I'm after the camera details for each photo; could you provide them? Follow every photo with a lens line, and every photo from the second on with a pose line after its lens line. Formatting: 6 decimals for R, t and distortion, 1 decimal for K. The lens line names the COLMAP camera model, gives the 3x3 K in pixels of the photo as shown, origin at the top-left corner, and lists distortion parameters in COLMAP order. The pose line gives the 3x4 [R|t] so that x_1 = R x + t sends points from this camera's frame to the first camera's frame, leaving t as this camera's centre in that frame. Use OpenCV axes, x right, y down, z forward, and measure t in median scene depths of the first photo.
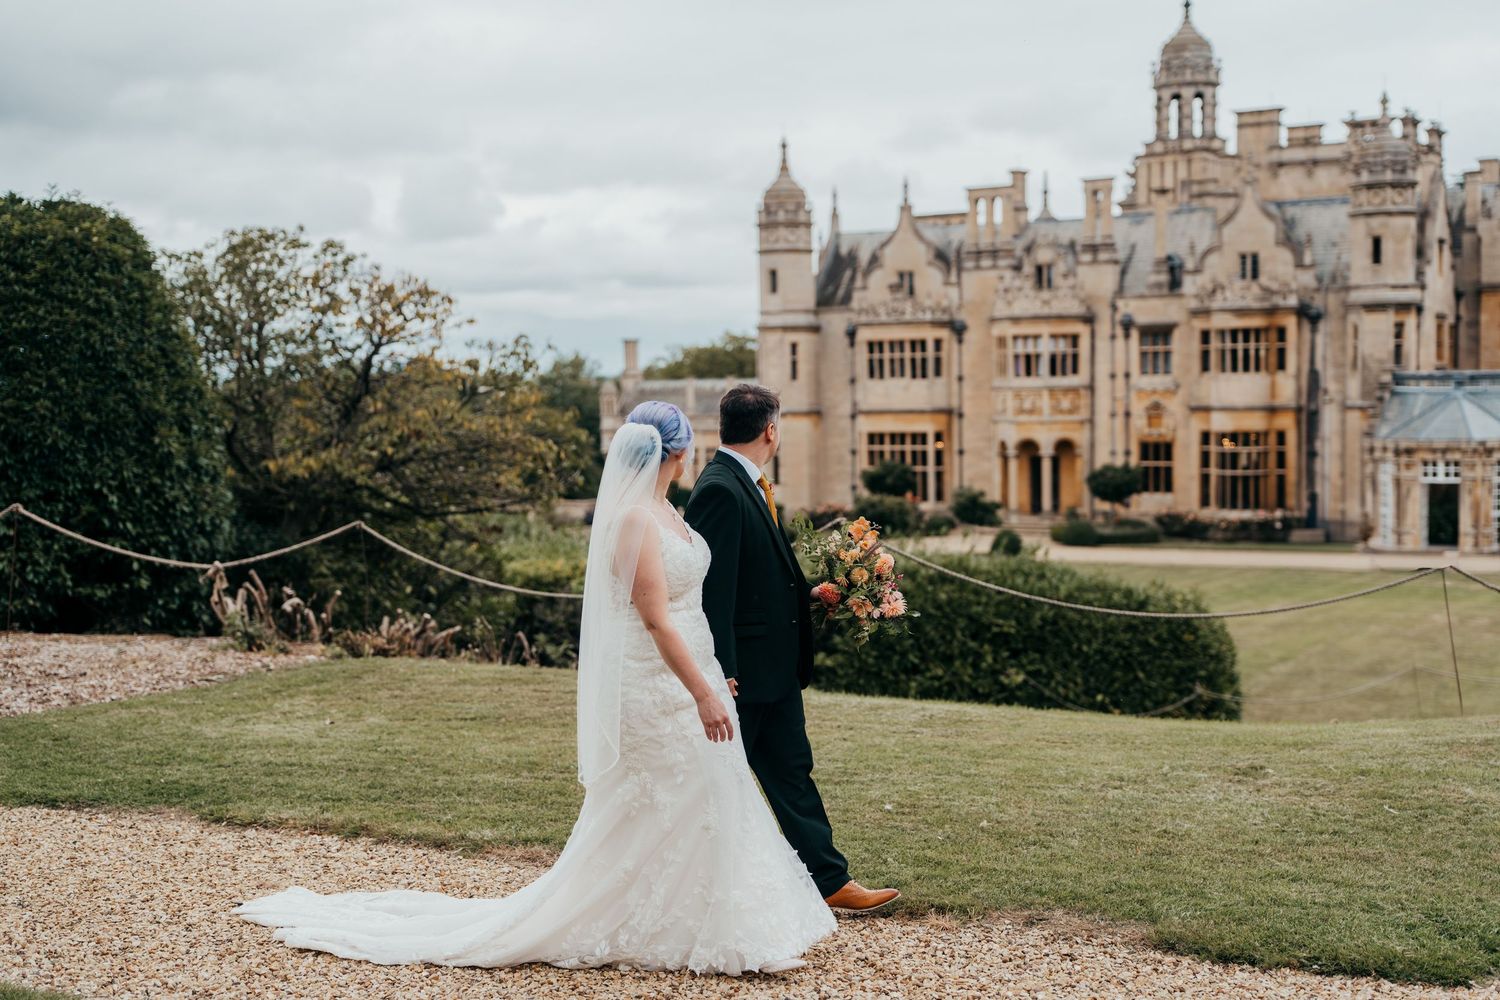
lens RADIAL K [[1894.7, 0, 753.0], [0, 1894.7, 509.8], [0, 0, 1]] dist [0.152542, 0.000000]
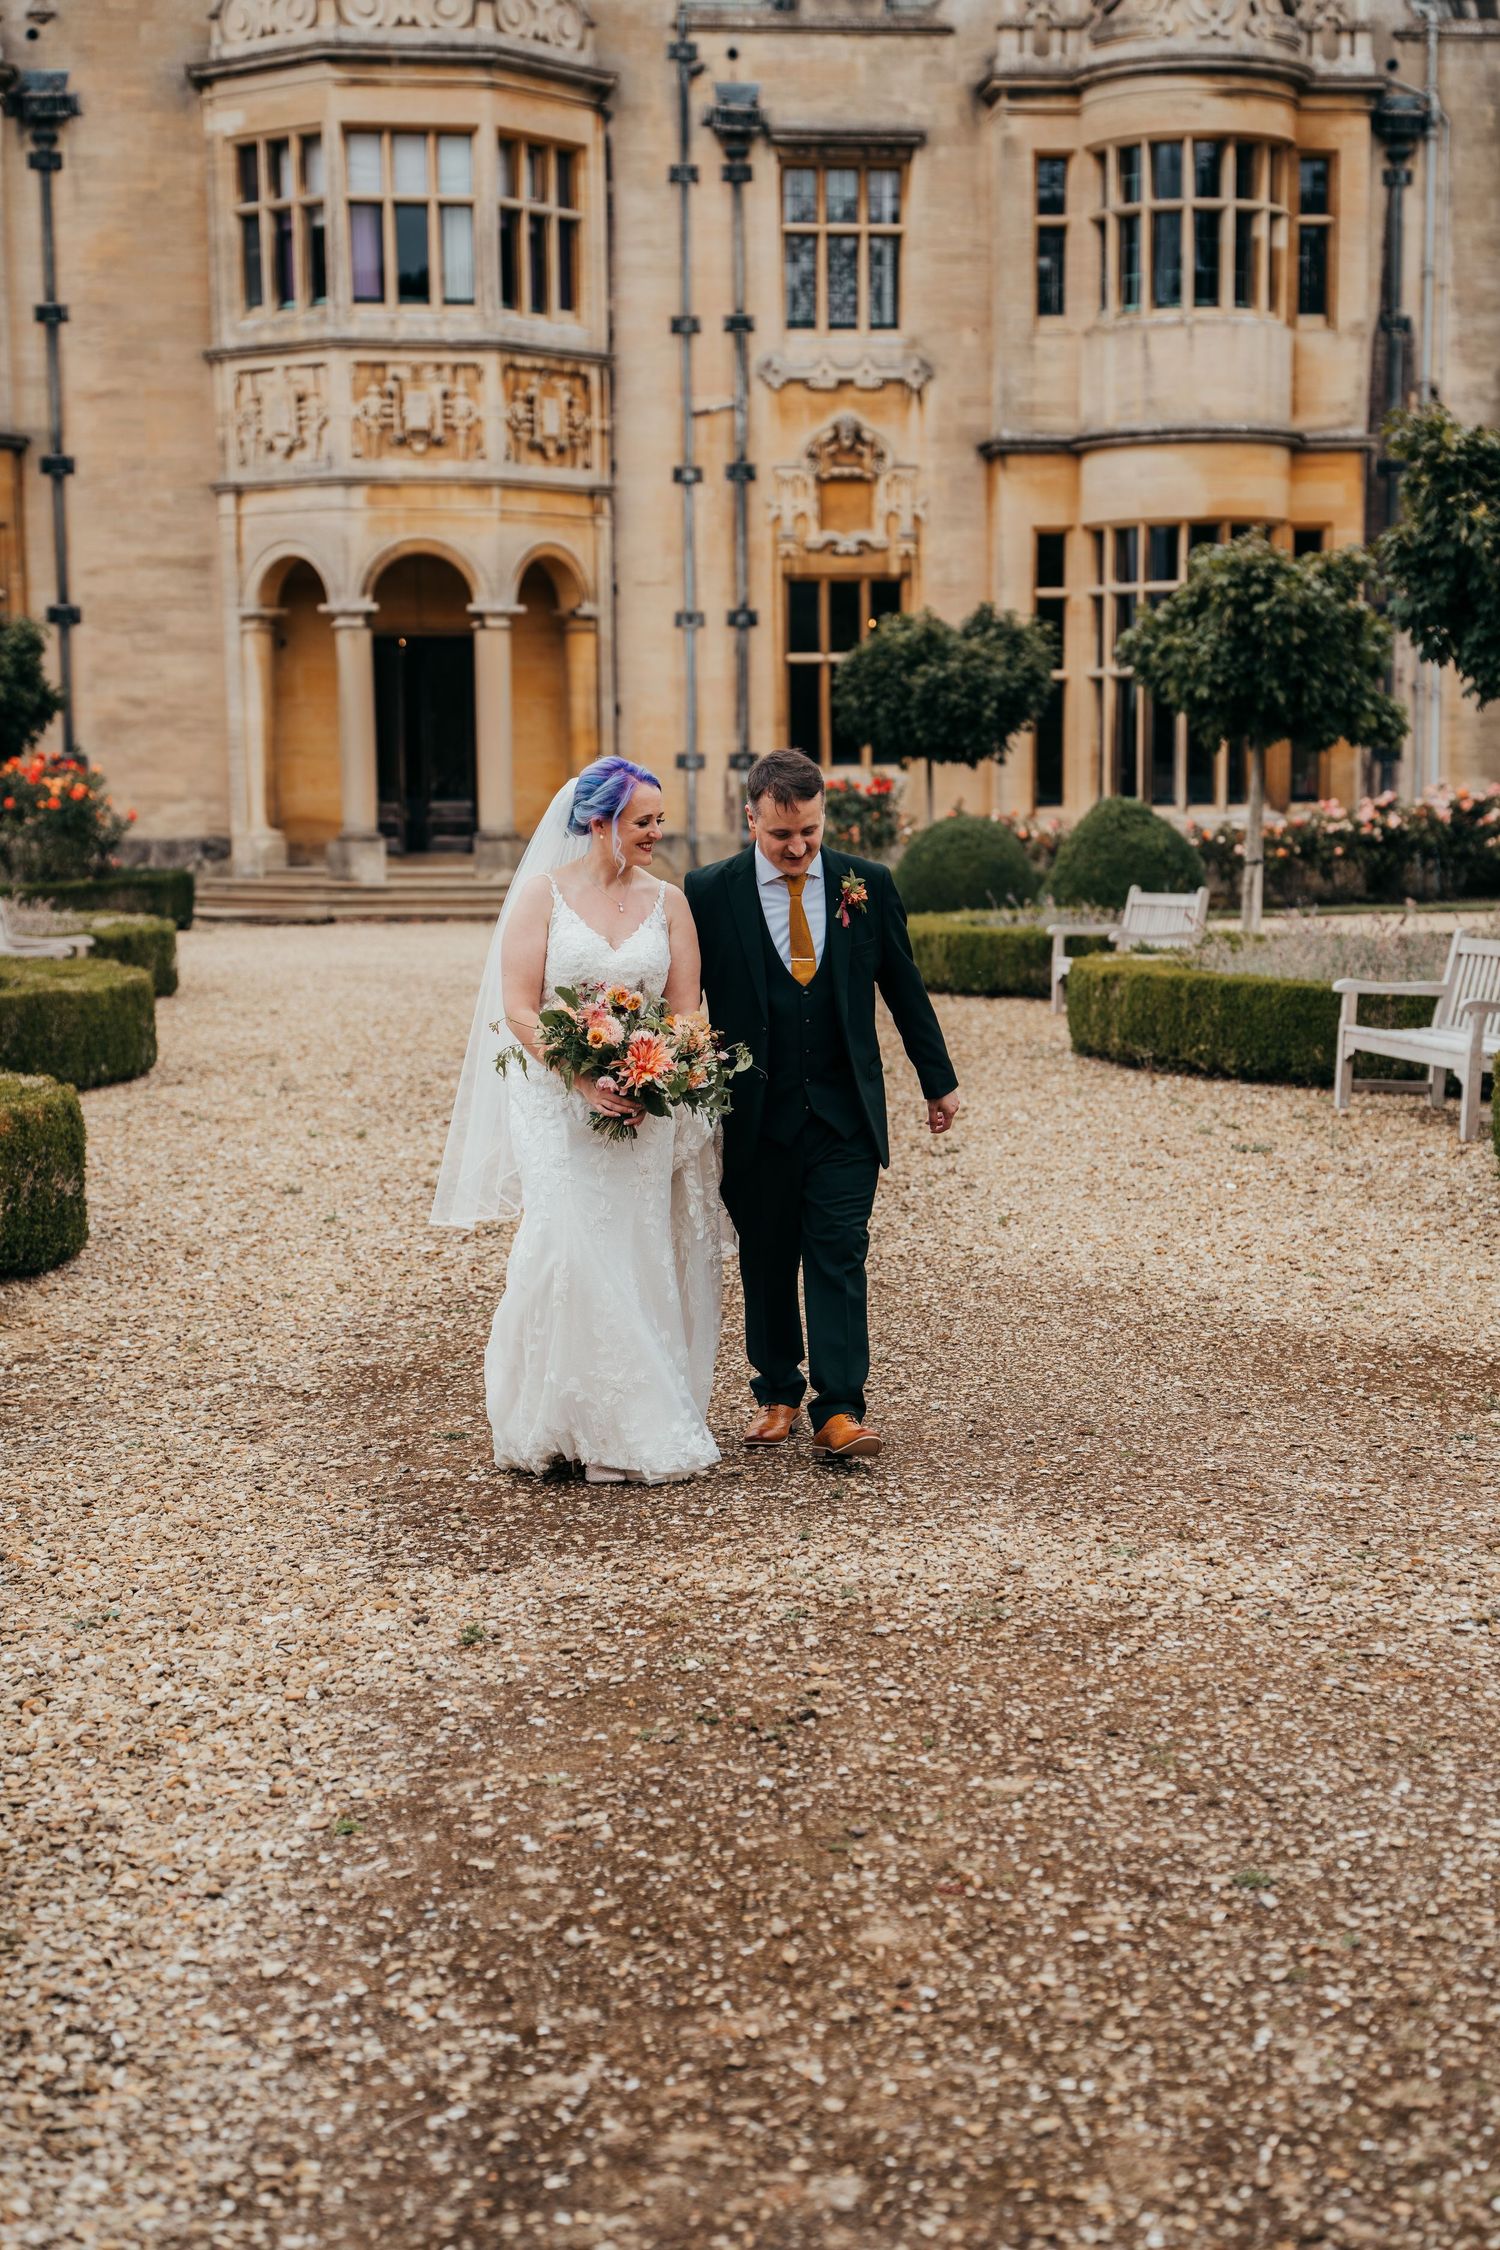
lens RADIAL K [[3613.8, 0, 749.6], [0, 3613.8, 1132.1], [0, 0, 1]] dist [0.187263, 0.000000]
pose [[0.784956, -0.049079, 0.617604, -0.126814], [0.040076, 0.998792, 0.028436, 0.029016], [-0.618254, 0.002430, 0.785975, 0.589216]]
